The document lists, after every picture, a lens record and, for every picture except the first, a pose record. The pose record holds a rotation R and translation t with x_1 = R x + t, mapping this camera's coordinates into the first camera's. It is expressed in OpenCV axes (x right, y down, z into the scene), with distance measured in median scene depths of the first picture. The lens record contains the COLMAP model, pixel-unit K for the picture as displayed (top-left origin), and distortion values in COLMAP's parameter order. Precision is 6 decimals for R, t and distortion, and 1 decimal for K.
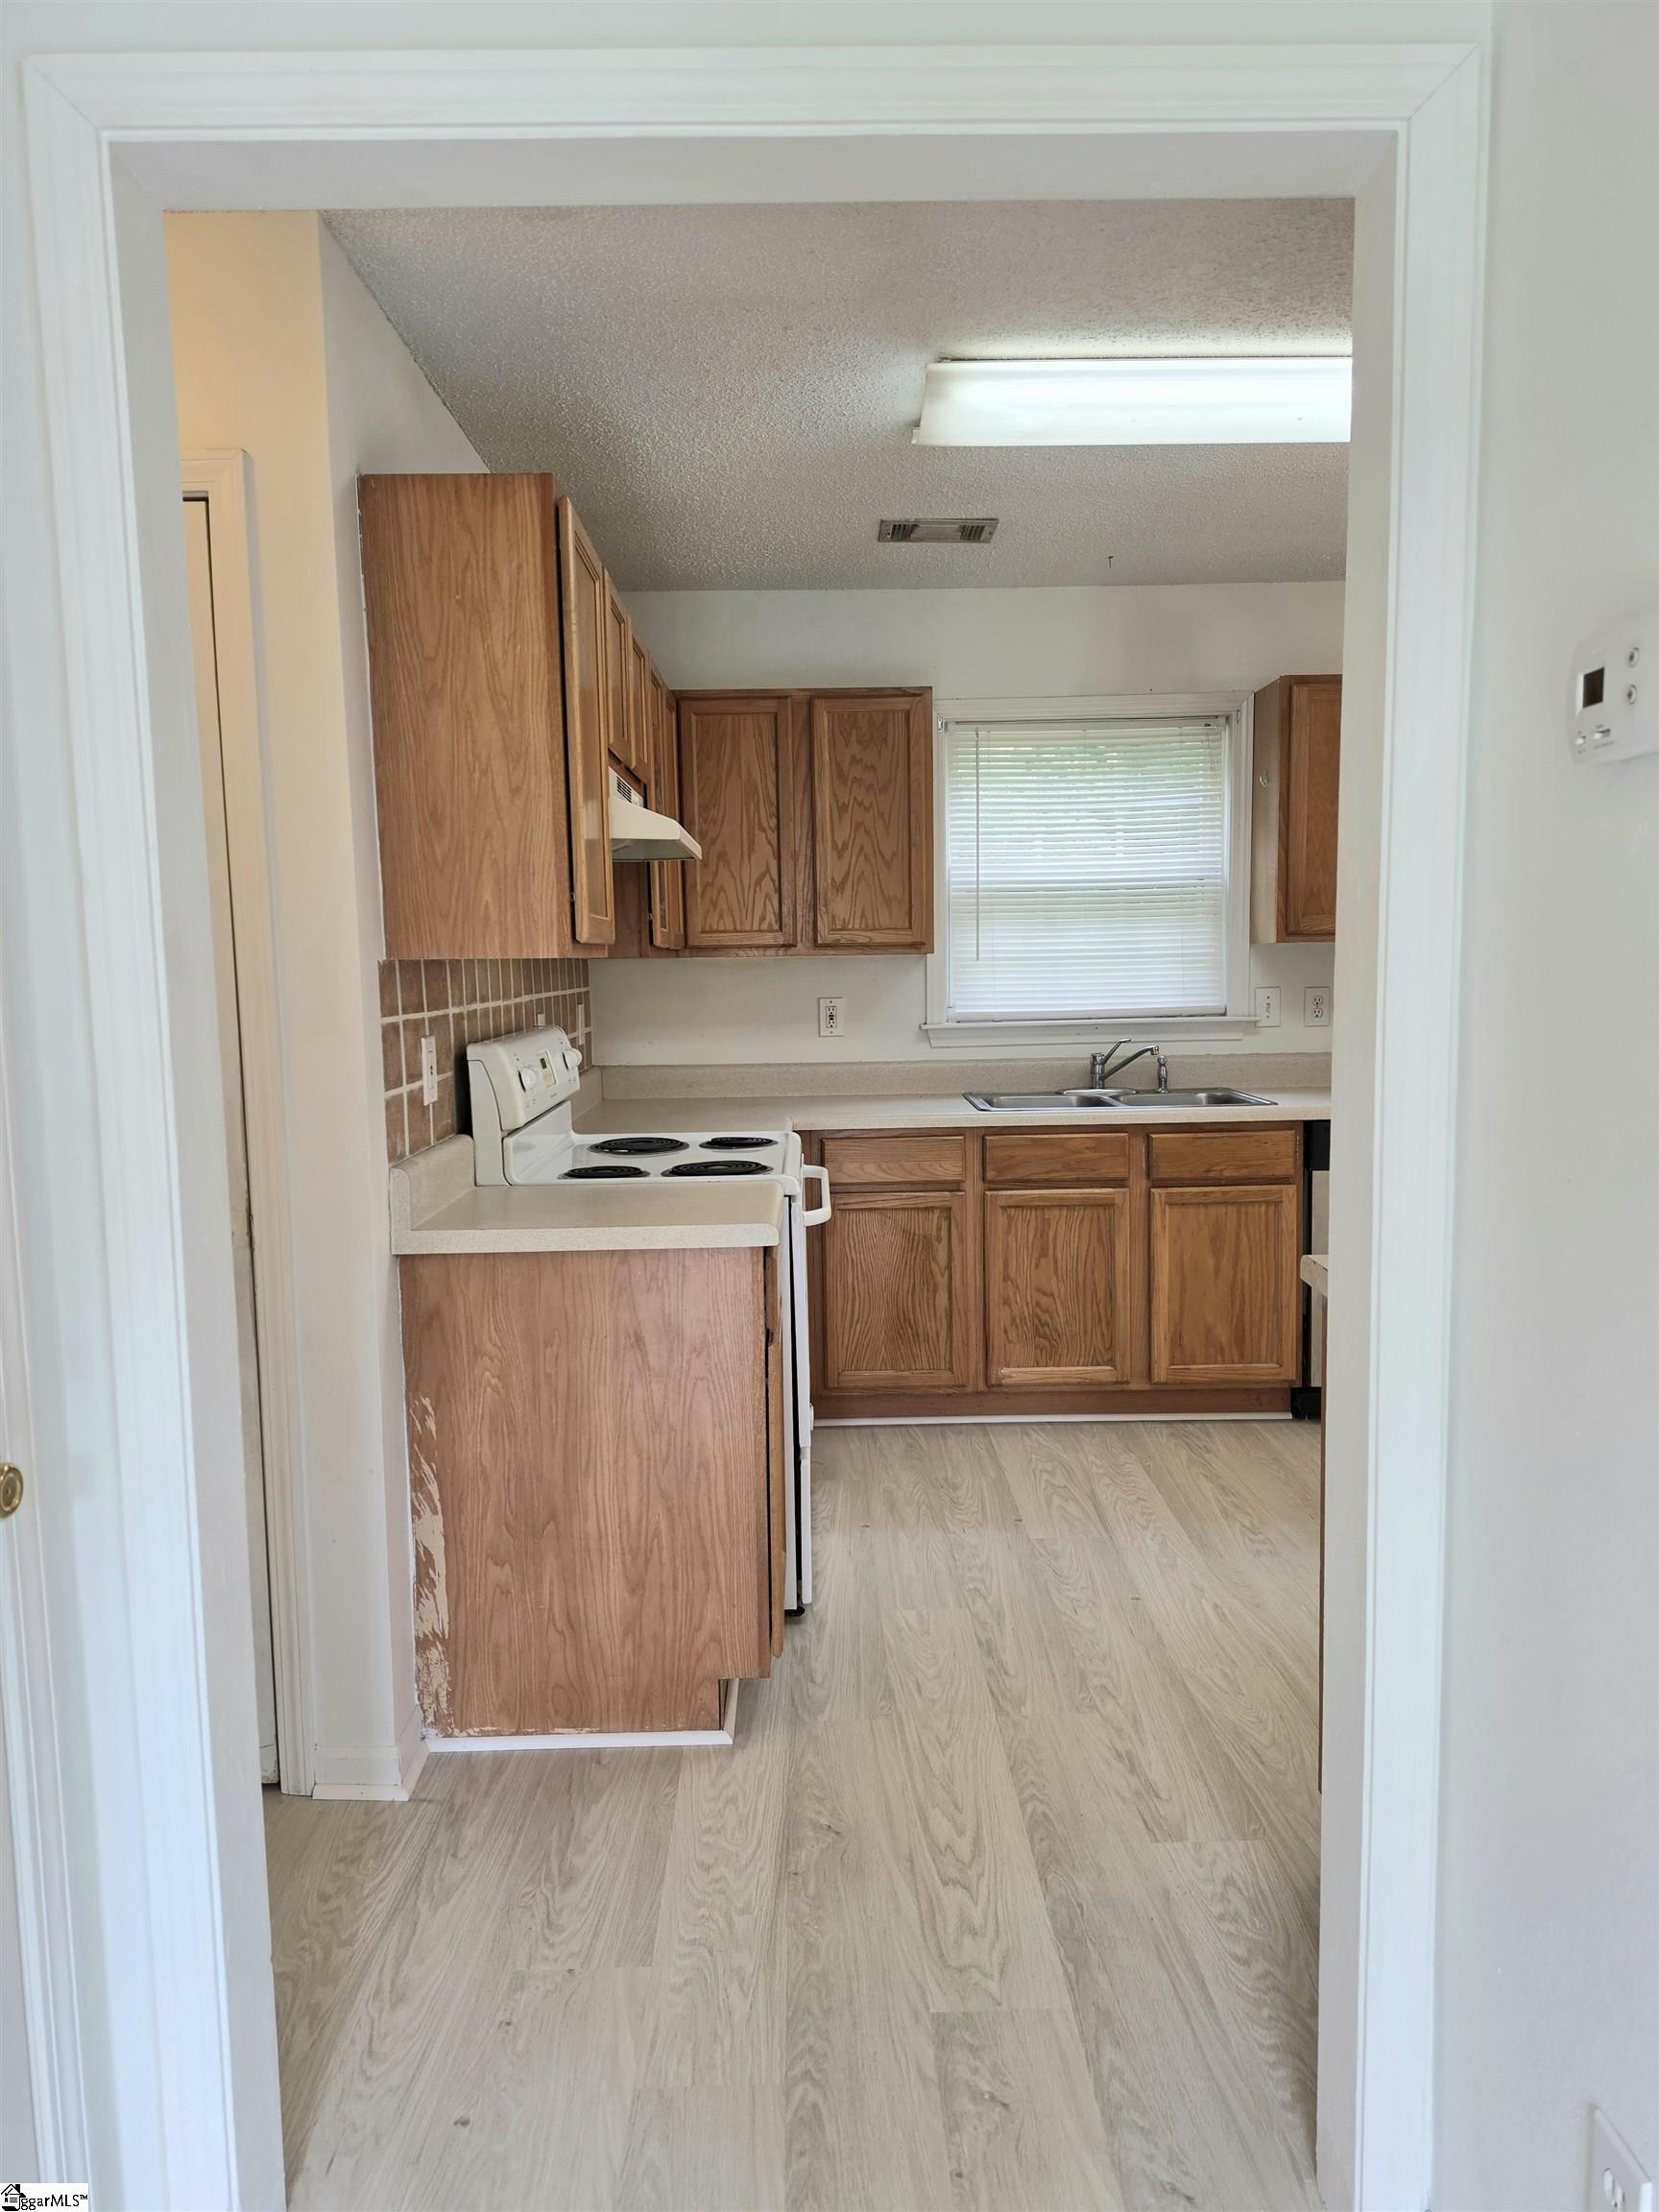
lens RADIAL K [[1532.3, 0, 834.8], [0, 1532.3, 1115.0], [0, 0, 1]] dist [0.074052, -0.083210]
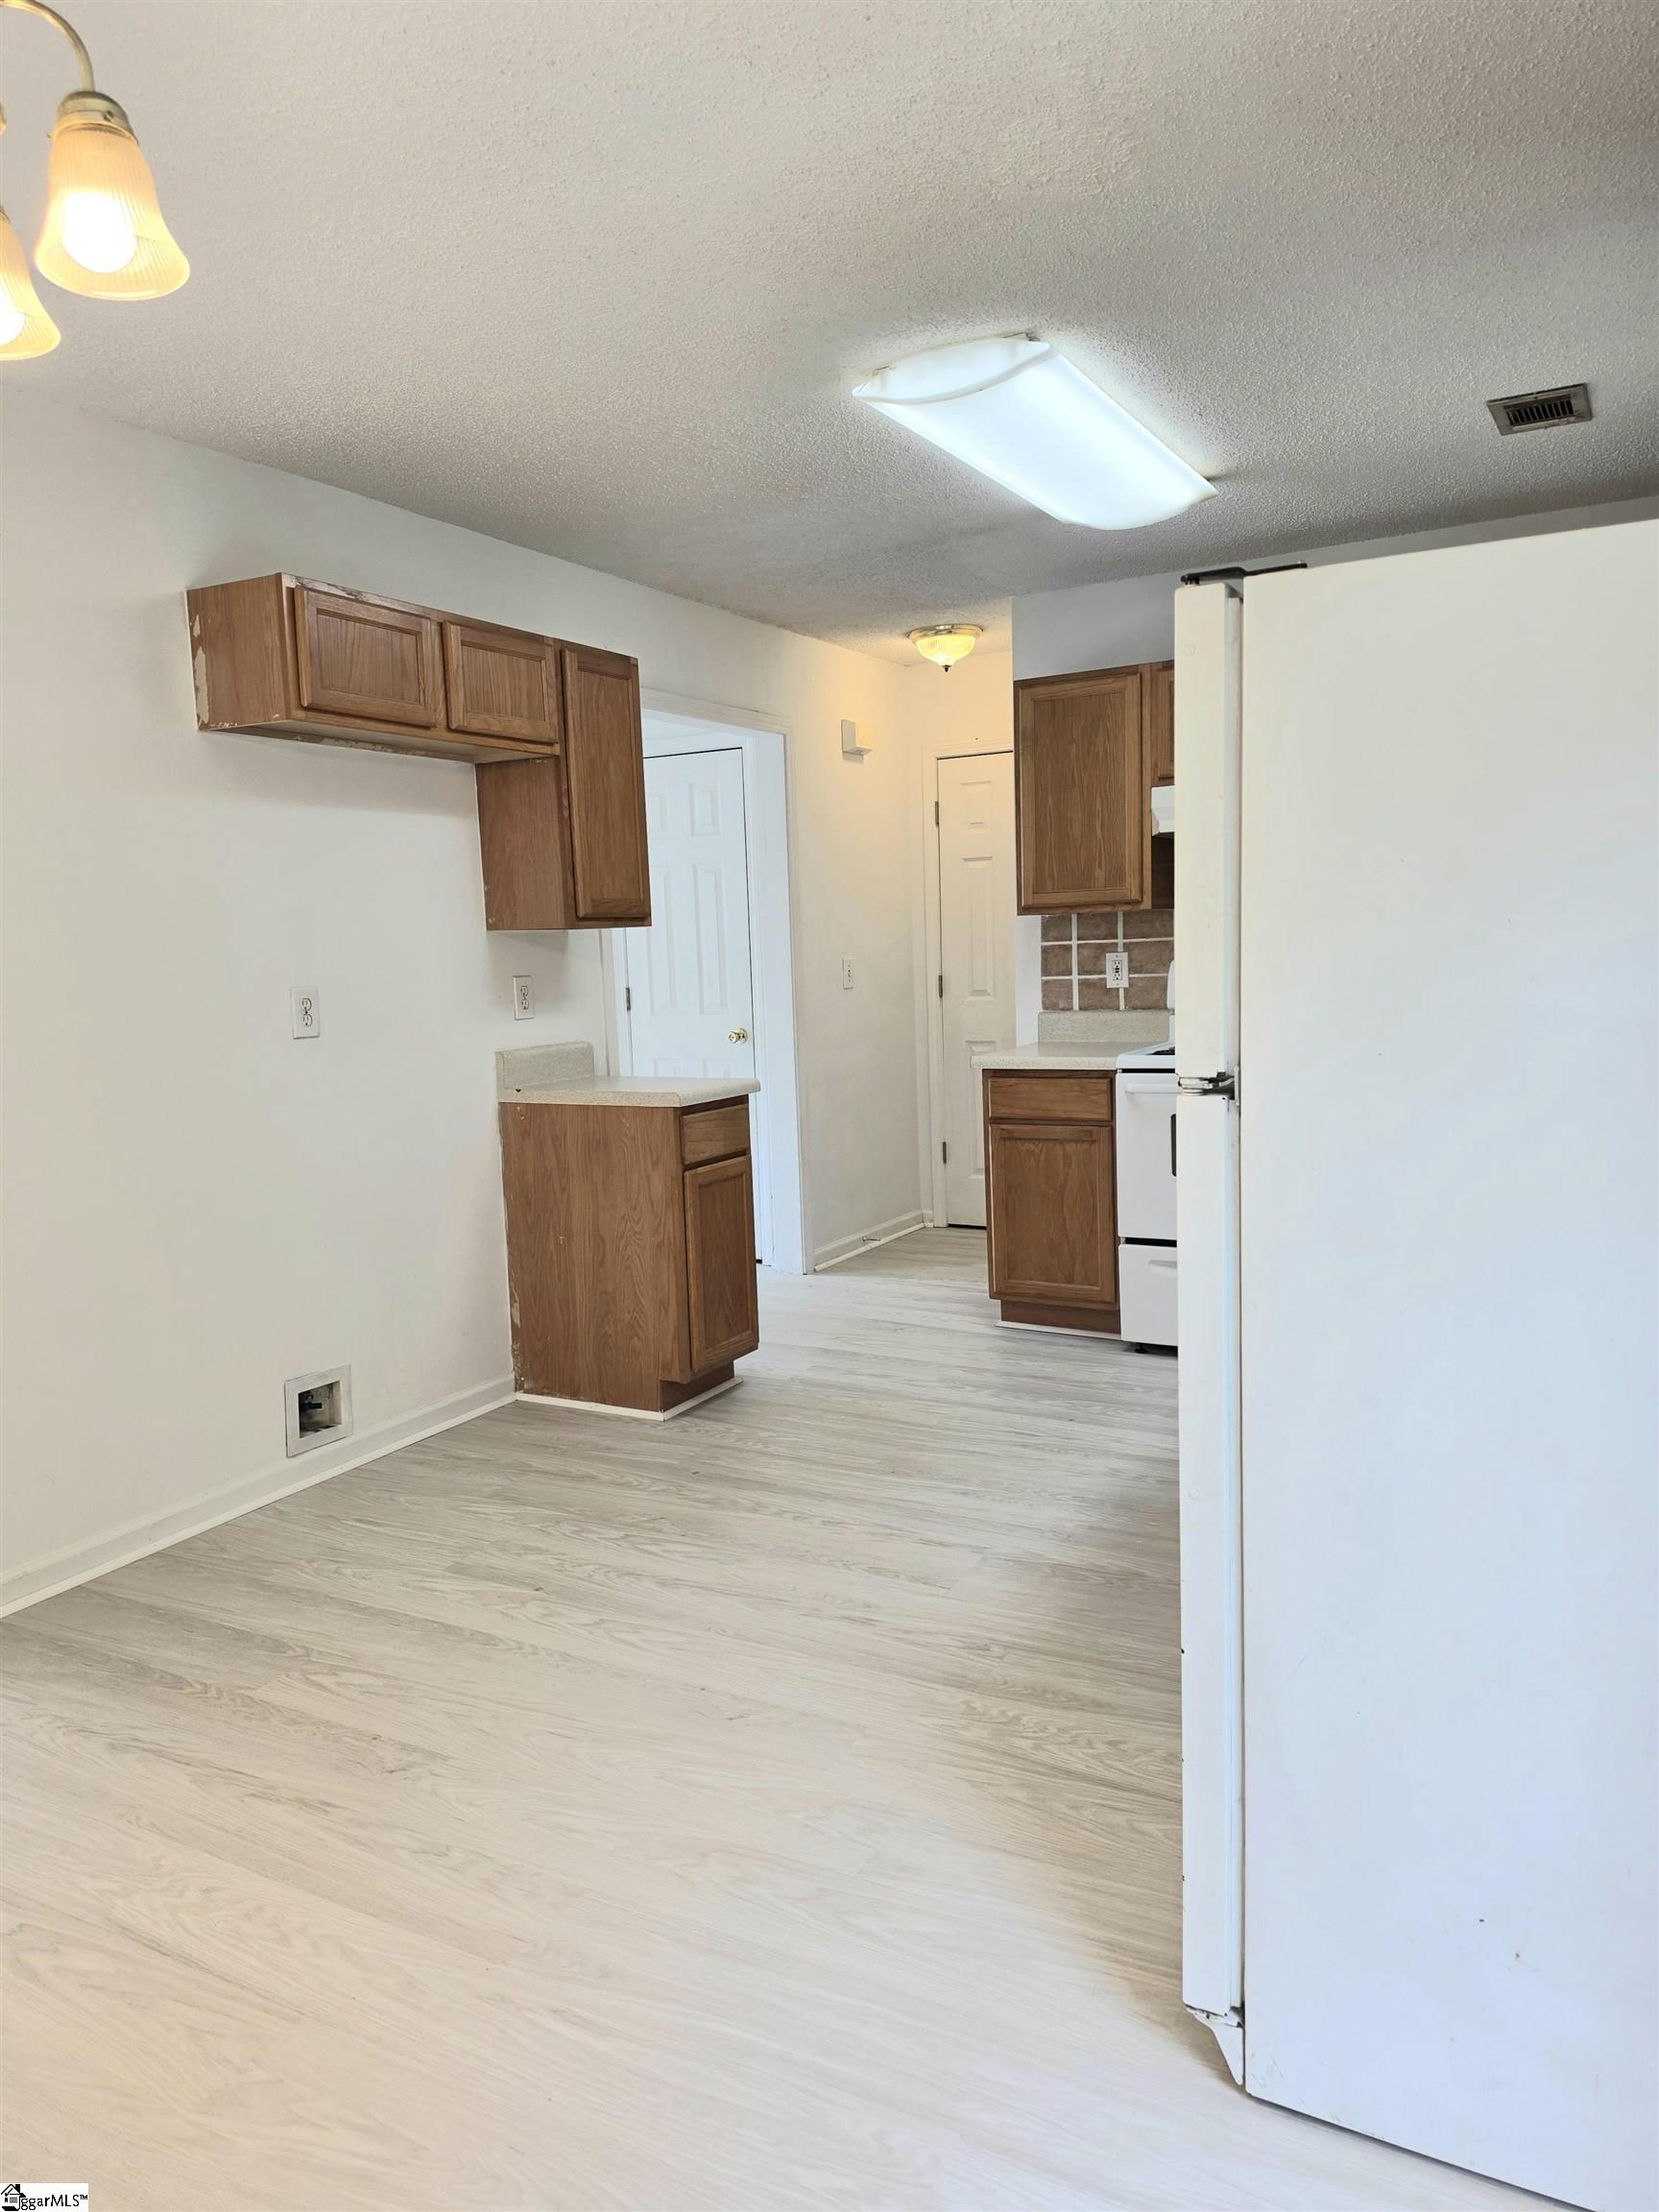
lens RADIAL K [[1532.3, 0, 812.0], [0, 1532.3, 1121.6], [0, 0, 1]] dist [0.074052, -0.083210]
pose [[-0.505802, 0.137155, -0.851676, 1.030663], [-0.044893, 0.981757, 0.184765, -0.117737], [0.861480, 0.131689, -0.490418, 1.071806]]
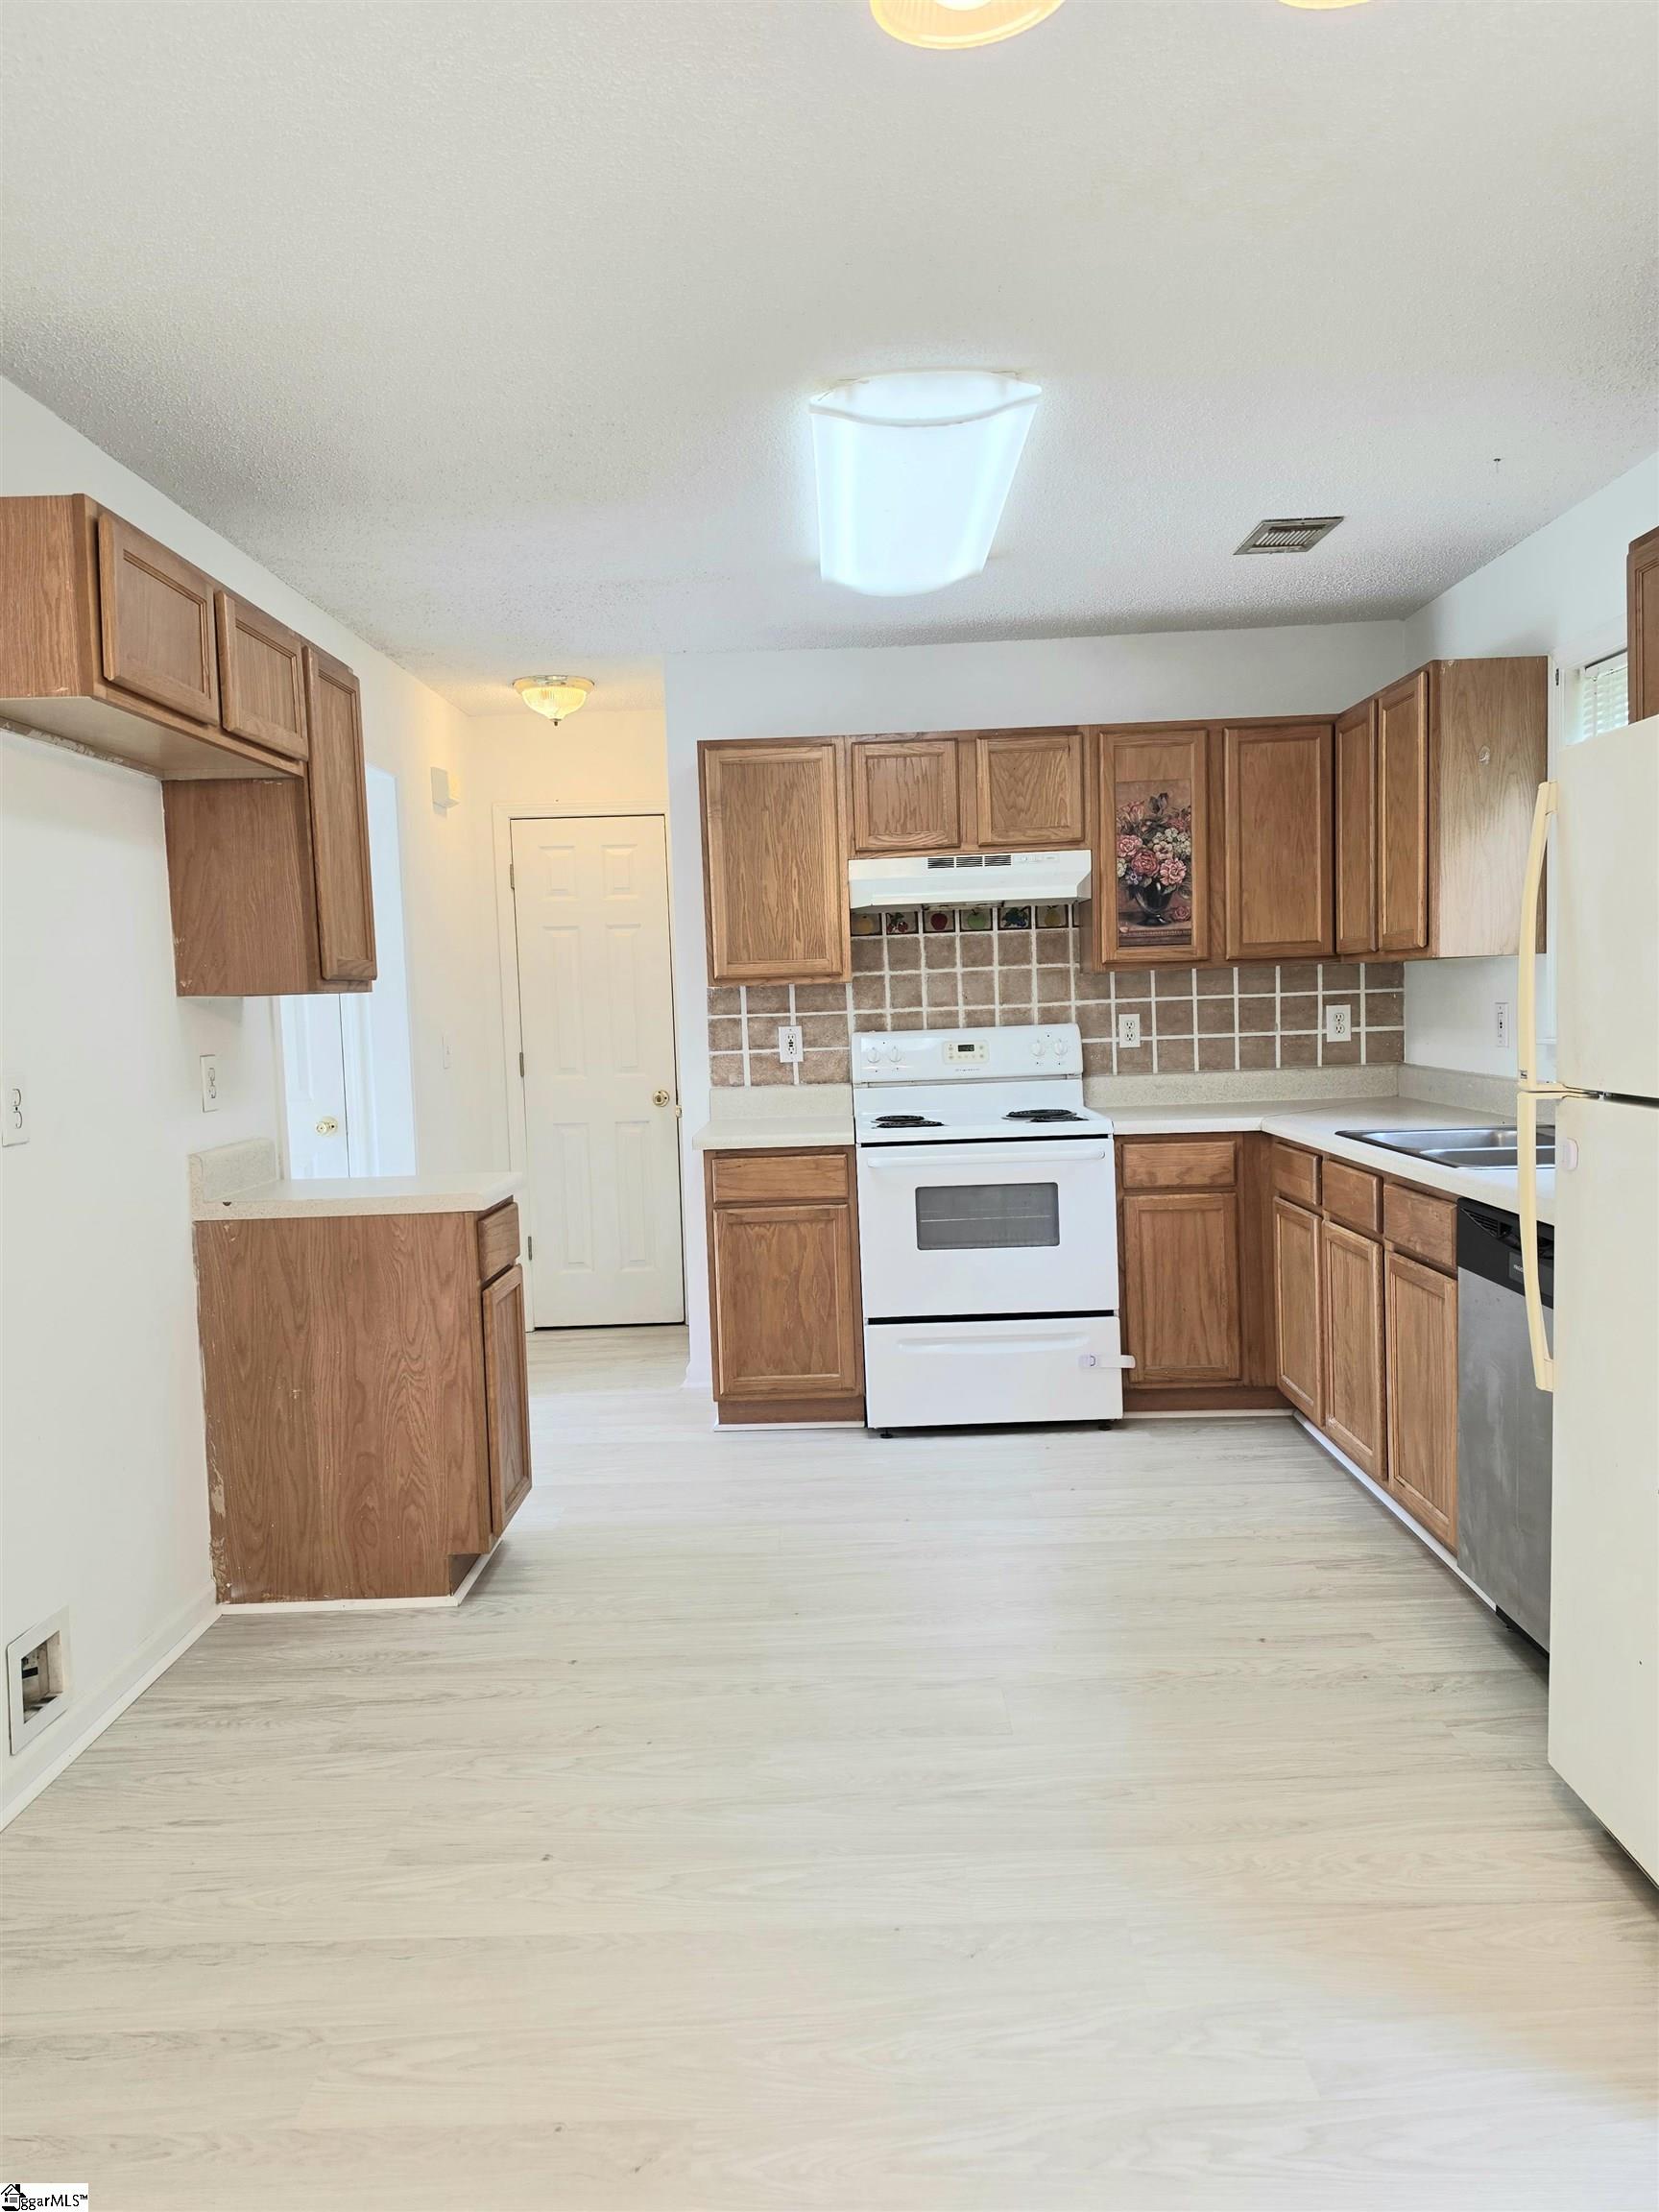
lens RADIAL K [[1532.3, 0, 832.8], [0, 1532.3, 1099.7], [0, 0, 1]] dist [0.074052, -0.083210]
pose [[-0.028861, 0.086279, -0.995853, 1.030336], [-0.068474, 0.993757, 0.088082, -0.084065], [0.997235, 0.070733, -0.022773, 0.720899]]
